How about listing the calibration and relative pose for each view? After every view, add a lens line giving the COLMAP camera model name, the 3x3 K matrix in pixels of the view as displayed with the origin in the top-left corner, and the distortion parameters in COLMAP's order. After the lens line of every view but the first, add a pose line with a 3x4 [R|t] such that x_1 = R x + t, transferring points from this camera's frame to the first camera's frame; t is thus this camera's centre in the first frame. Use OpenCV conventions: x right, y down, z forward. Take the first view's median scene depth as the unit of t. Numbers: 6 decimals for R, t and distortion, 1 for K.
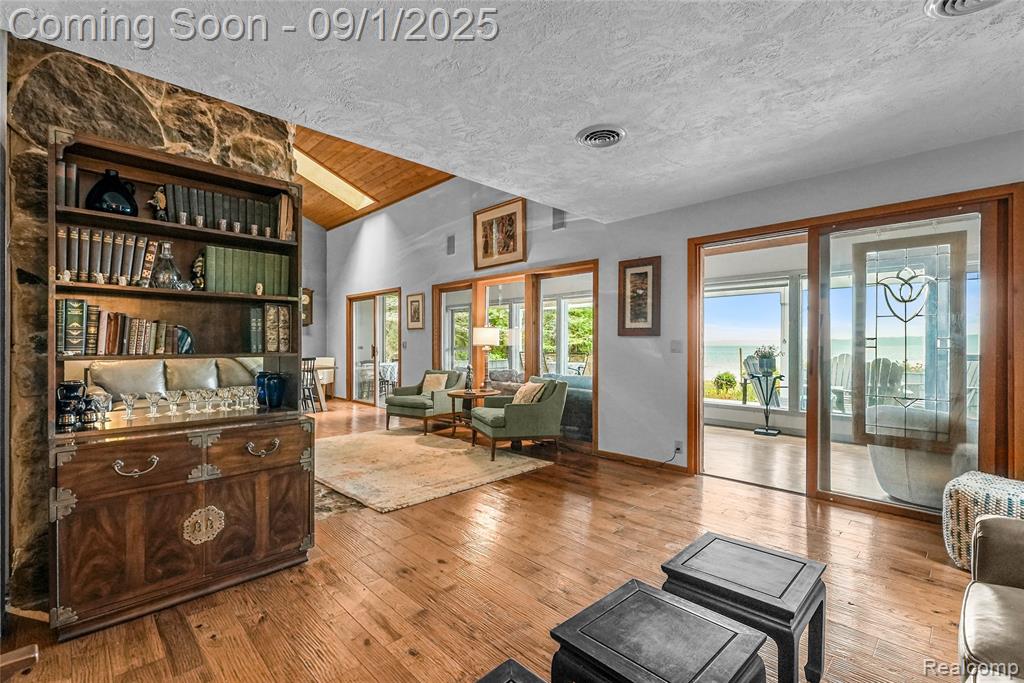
lens RADIAL K [[450.6, 0, 512.0], [0, 450.6, 341.5], [0, 0, 1]] dist [0.000027, -0.000019]
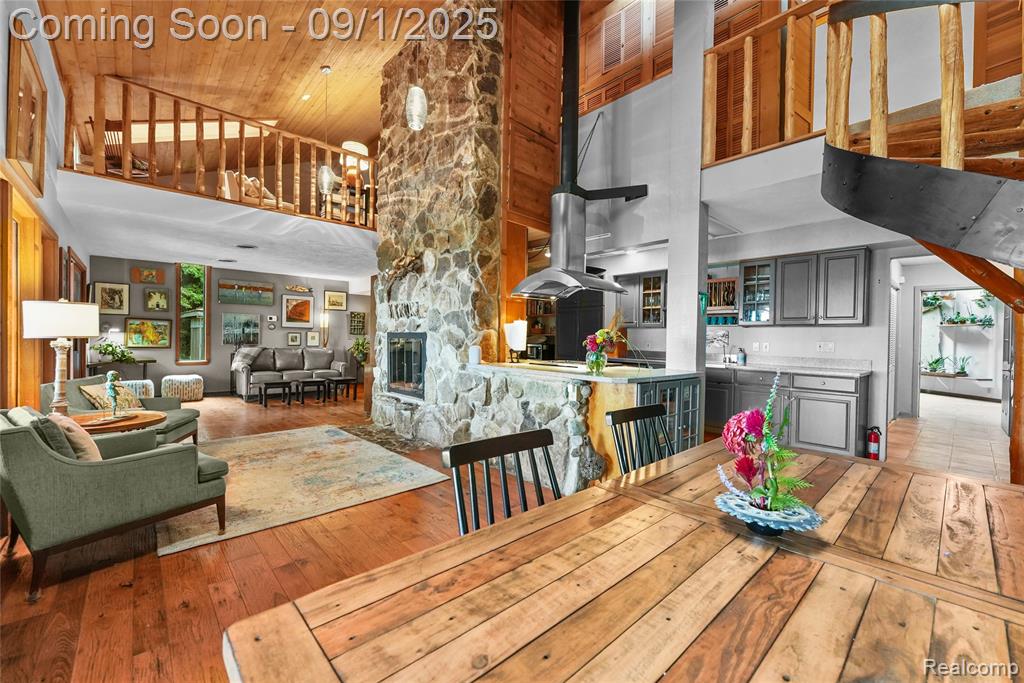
lens RADIAL K [[414.1, 0, 512.0], [0, 414.1, 341.5], [0, 0, 1]] dist [-0.000010, 0.000104]
pose [[-0.999341, -0.013957, 0.033514, -0.940986], [-0.013771, 0.999888, 0.005774, 0.004488], [-0.033591, 0.005309, -0.999422, 2.311159]]
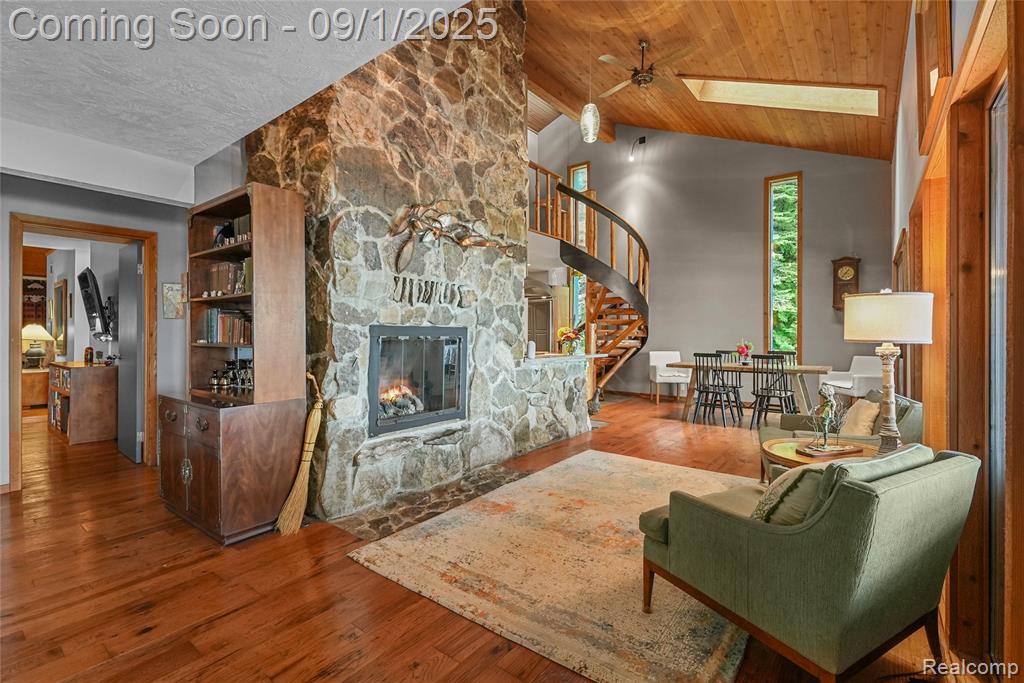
lens RADIAL K [[463.5, 0, 517.3], [0, 463.5, 332.2], [0, 0, 1]] dist [0.000005, -0.000095]
pose [[0.144389, -0.001226, -0.989520, 0.458044], [-0.000722, 0.999999, -0.001344, 0.000407], [0.989521, 0.000909, 0.144388, 0.995315]]
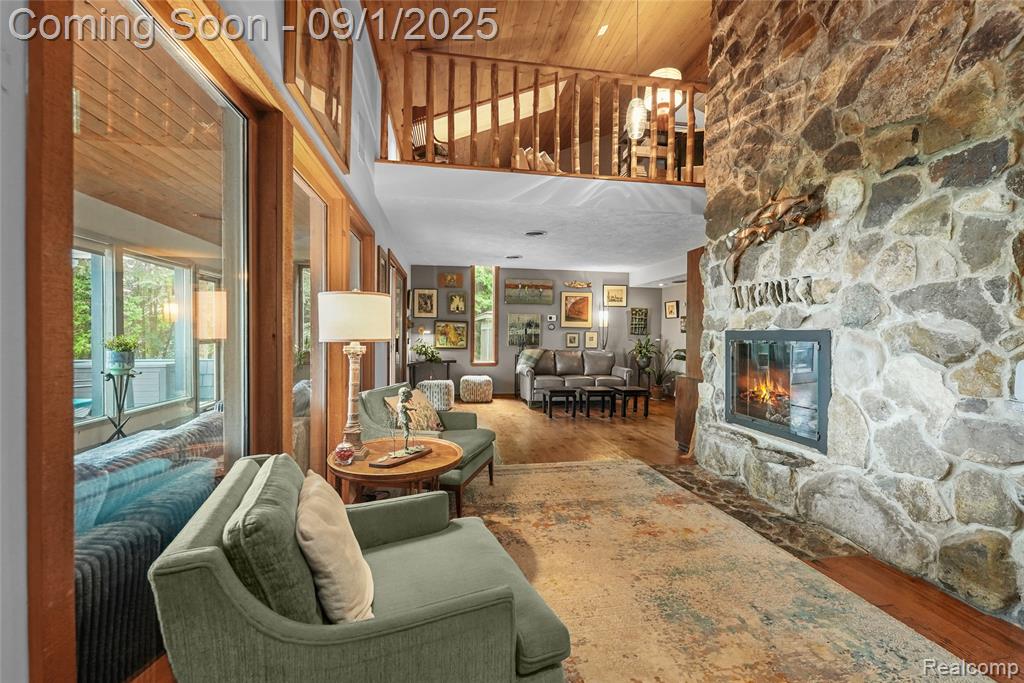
lens RADIAL K [[414.1, 0, 512.0], [0, 414.1, 341.5], [0, 0, 1]] dist [-0.000010, 0.000104]
pose [[-0.816759, -0.016475, 0.576744, -0.596298], [-0.011003, 0.999855, 0.012979, 0.004139], [-0.576874, 0.004255, -0.816822, 1.921100]]
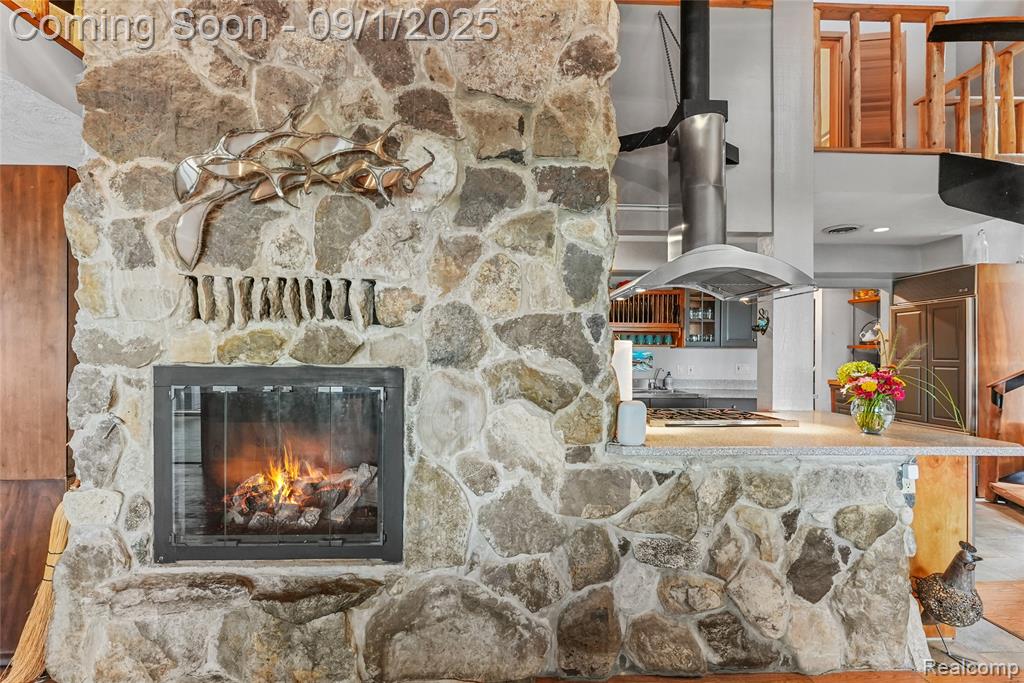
lens RADIAL K [[468.7, 0, 513.4], [0, 468.7, 349.5], [0, 0, 1]] dist [-0.001253, -0.000096]
pose [[-0.671671, -0.008076, -0.740806, -0.332047], [-0.003554, 0.999964, -0.007679, -0.029064], [0.740841, -0.002525, -0.671675, 1.470915]]
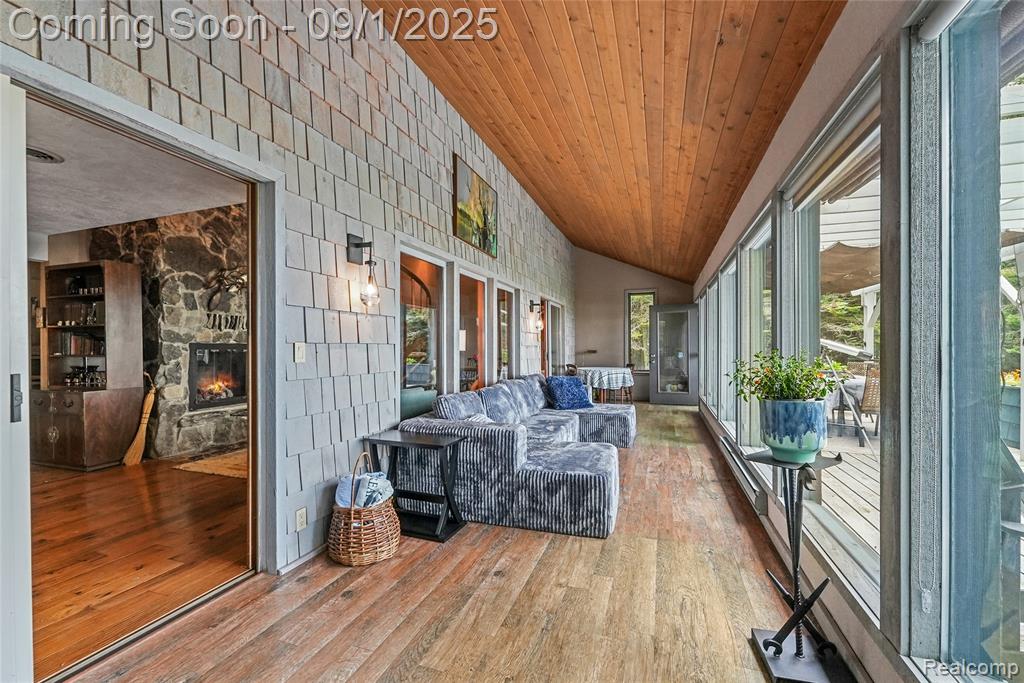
lens RADIAL K [[418.6, 0, 511.4], [0, 418.6, 347.0], [0, 0, 1]] dist [0.000856, 0.000337]
pose [[0.438841, -0.000614, -0.898564, 1.168825], [0.005065, 0.999986, 0.001790, 0.001201], [0.898550, -0.005336, 0.438838, 1.175421]]
